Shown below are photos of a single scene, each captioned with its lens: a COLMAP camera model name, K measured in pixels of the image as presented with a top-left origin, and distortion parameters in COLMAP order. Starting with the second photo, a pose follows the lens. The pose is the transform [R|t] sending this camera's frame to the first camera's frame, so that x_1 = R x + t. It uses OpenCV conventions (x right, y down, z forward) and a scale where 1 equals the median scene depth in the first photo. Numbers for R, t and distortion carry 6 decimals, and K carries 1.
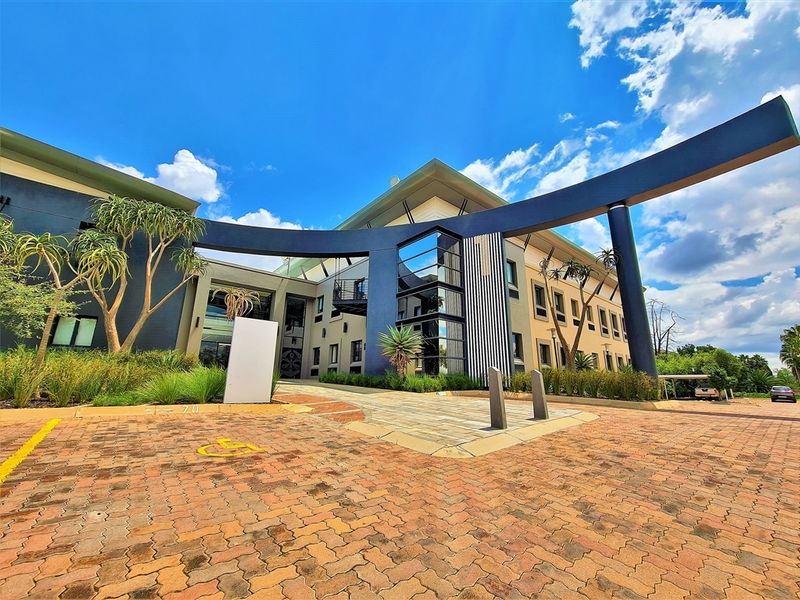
lens RADIAL K [[327.1, 0, 400.0], [0, 327.1, 300.0], [0, 0, 1]] dist [0.006952, -0.000275]
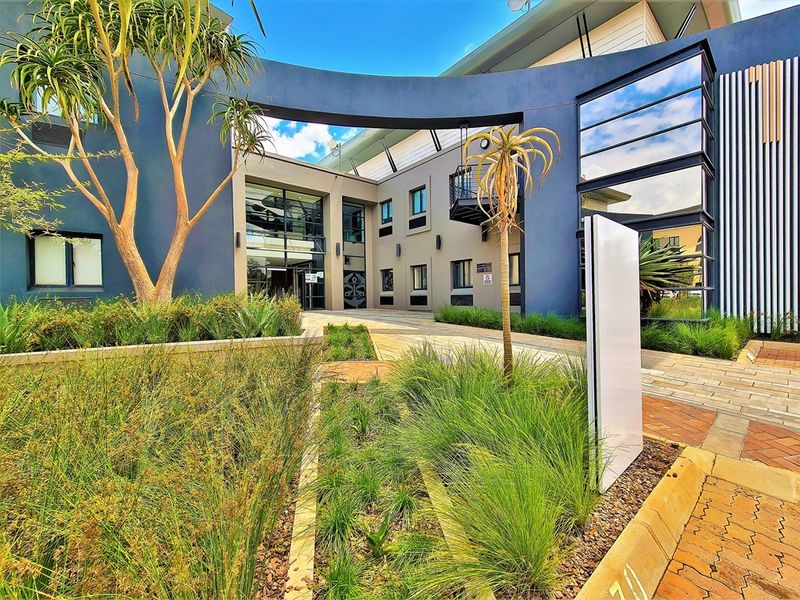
lens RADIAL K [[327.1, 0, 400.0], [0, 327.1, 300.0], [0, 0, 1]] dist [0.006952, -0.000275]
pose [[0.999646, -0.026341, 0.003729, -0.243976], [0.024445, 0.964774, 0.261941, 0.014227], [-0.010498, -0.261757, 0.965077, 0.249310]]
